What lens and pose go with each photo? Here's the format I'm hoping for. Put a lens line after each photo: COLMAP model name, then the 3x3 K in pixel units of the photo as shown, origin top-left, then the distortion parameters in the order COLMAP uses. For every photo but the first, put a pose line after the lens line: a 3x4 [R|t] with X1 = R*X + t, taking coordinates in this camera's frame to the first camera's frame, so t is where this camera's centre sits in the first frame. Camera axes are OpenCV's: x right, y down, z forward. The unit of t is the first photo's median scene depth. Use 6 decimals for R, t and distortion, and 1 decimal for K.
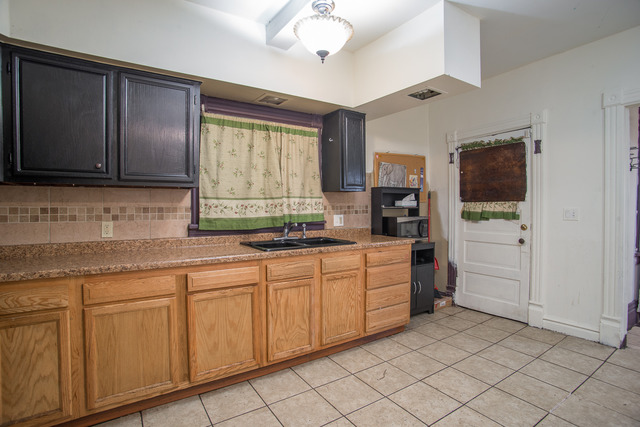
lens RADIAL K [[310.2, 0, 318.5], [0, 310.2, 210.2], [0, 0, 1]] dist [-0.051969, 0.000242]
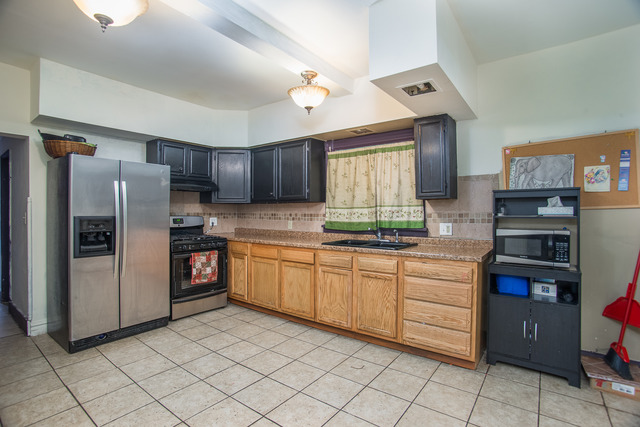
lens RADIAL K [[312.0, 0, 337.0], [0, 312.0, 212.2], [0, 0, 1]] dist [-0.034345, 0.000777]
pose [[0.385075, 0.005262, -0.922870, 1.021599], [-0.014349, 0.999897, -0.000286, -0.017213], [0.922774, 0.013352, 0.385111, 0.410532]]
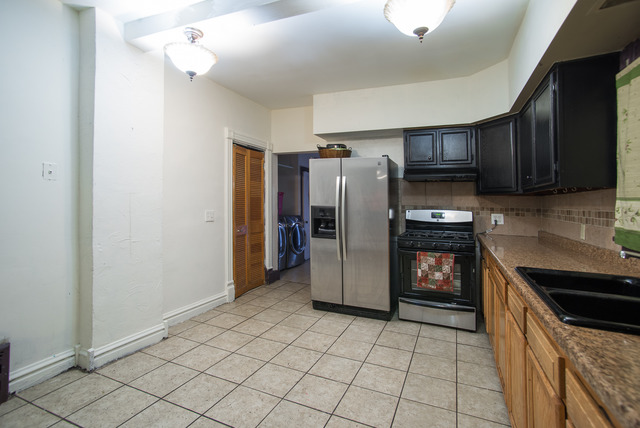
lens RADIAL K [[318.6, 0, 318.2], [0, 318.6, 201.1], [0, 0, 1]] dist [-0.032674, 0.000290]
pose [[-0.832694, -0.019906, -0.553375, 0.546519], [-0.027424, 0.999610, 0.005309, -0.018975], [0.553053, 0.019596, -0.832915, 1.128508]]
